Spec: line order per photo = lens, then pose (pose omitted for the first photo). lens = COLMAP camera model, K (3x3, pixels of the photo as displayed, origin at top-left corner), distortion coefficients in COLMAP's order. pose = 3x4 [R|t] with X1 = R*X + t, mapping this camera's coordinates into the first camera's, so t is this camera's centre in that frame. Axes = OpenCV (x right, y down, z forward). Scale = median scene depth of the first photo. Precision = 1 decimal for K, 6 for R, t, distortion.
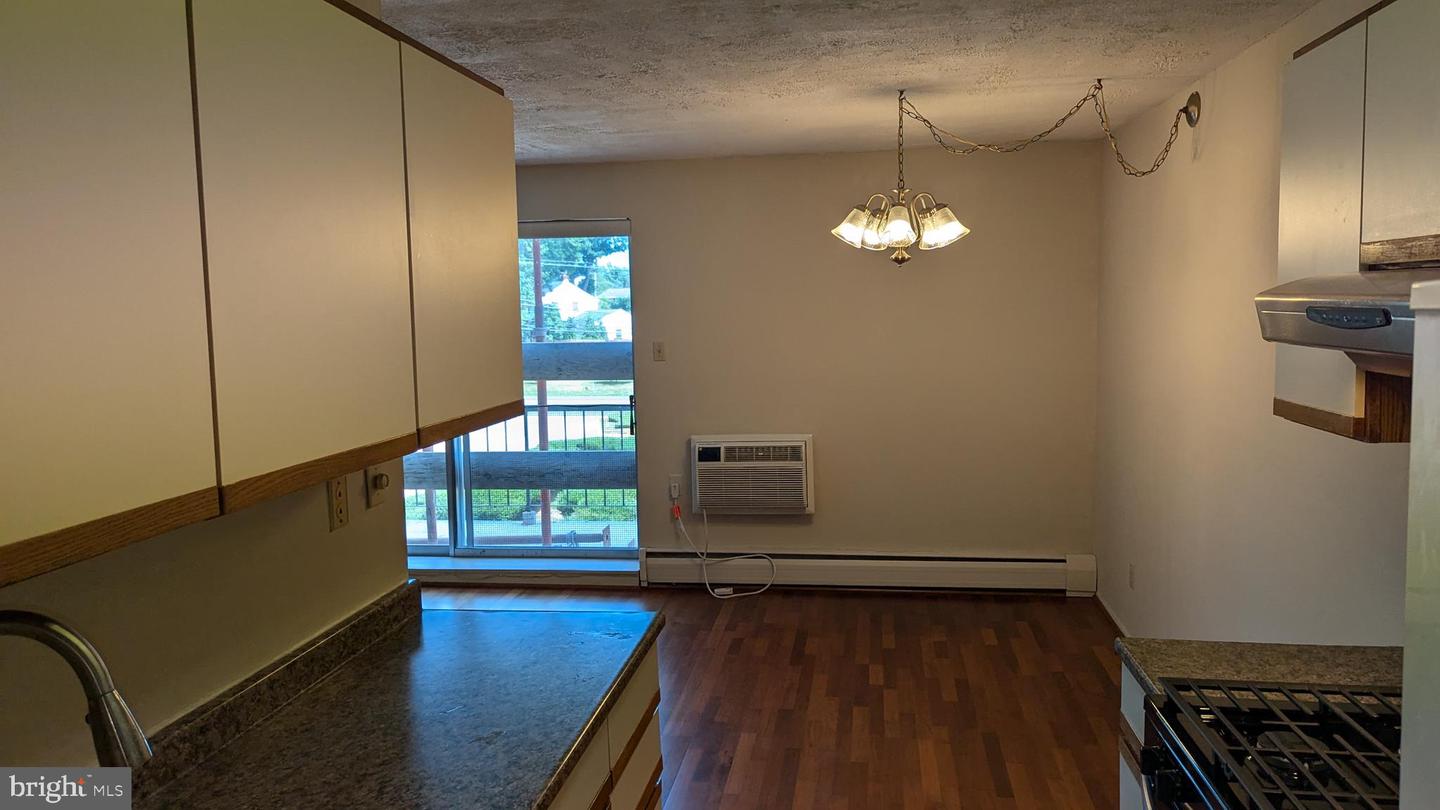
lens RADIAL K [[1031.3, 0, 727.6], [0, 1031.3, 396.8], [0, 0, 1]] dist [0.038934, -0.004840]
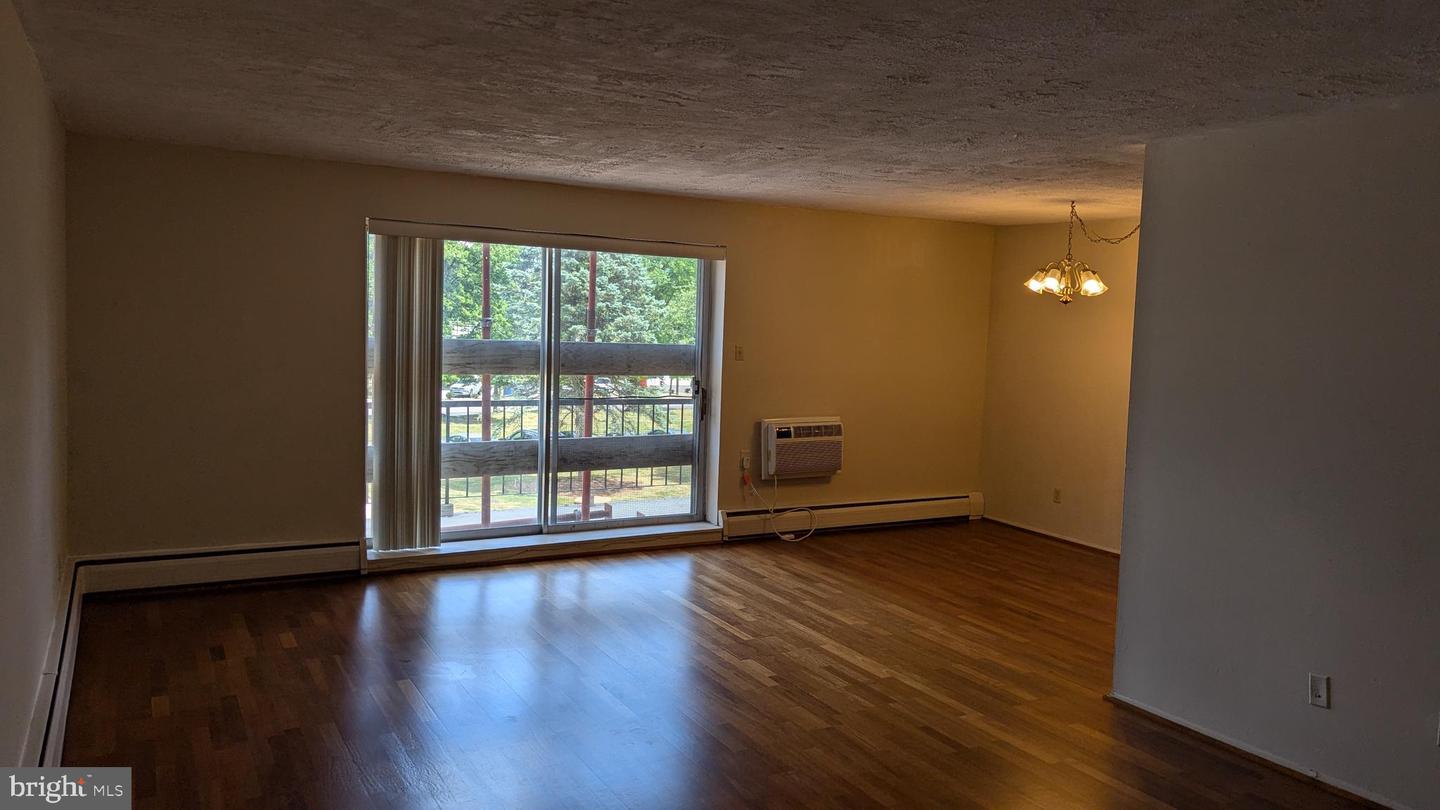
lens RADIAL K [[1031.3, 0, 711.6], [0, 1031.3, 403.0], [0, 0, 1]] dist [0.038934, -0.004840]
pose [[0.797730, -0.004940, 0.602995, -0.890242], [0.008266, 0.999962, -0.002744, 0.021083], [-0.602959, 0.007173, 0.797740, 0.010202]]
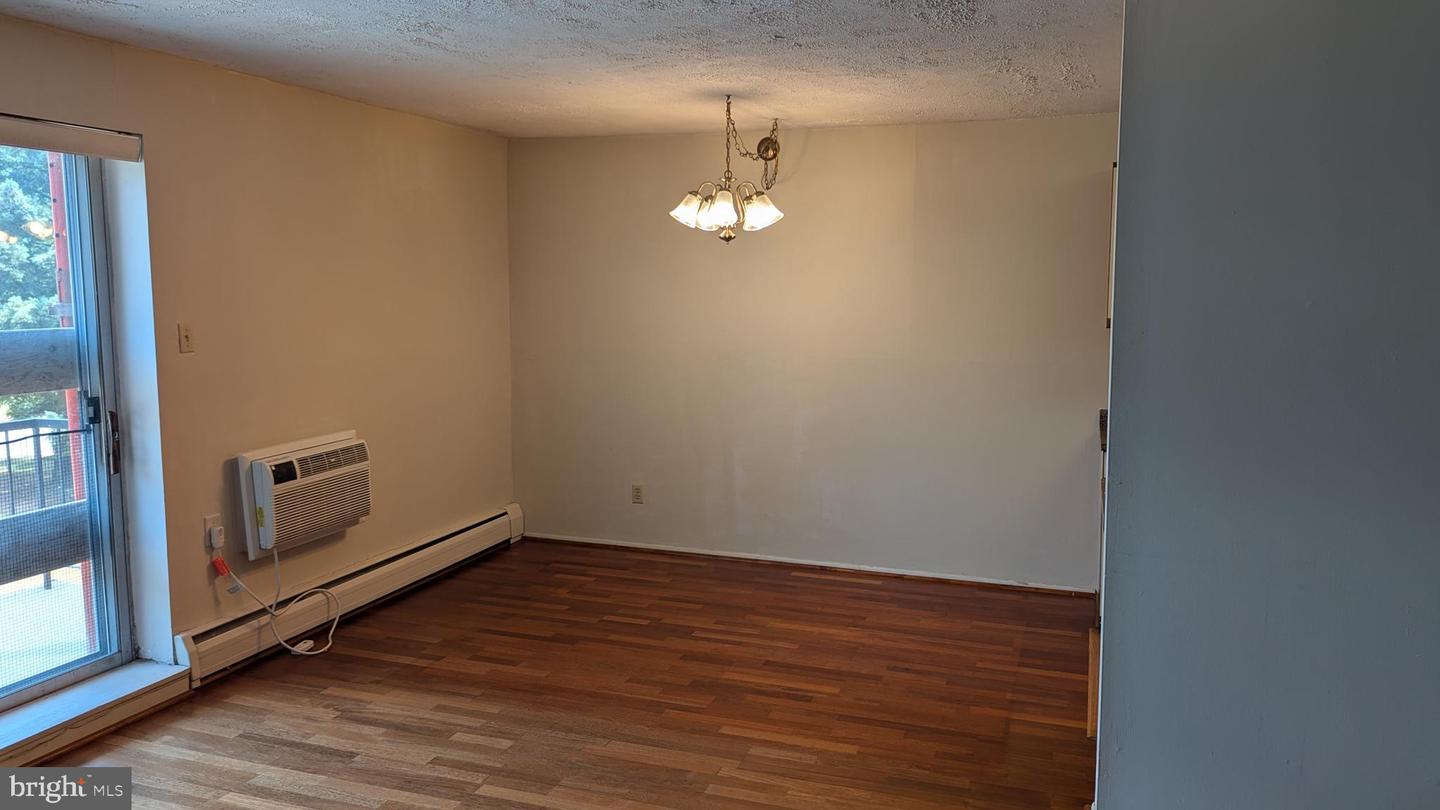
lens RADIAL K [[1031.3, 0, 719.6], [0, 1031.3, 390.8], [0, 0, 1]] dist [0.038934, -0.004840]
pose [[0.200030, -0.084058, 0.976177, -0.696018], [0.089661, 0.993703, 0.067194, -0.025939], [-0.975679, 0.074084, 0.206307, 0.534874]]
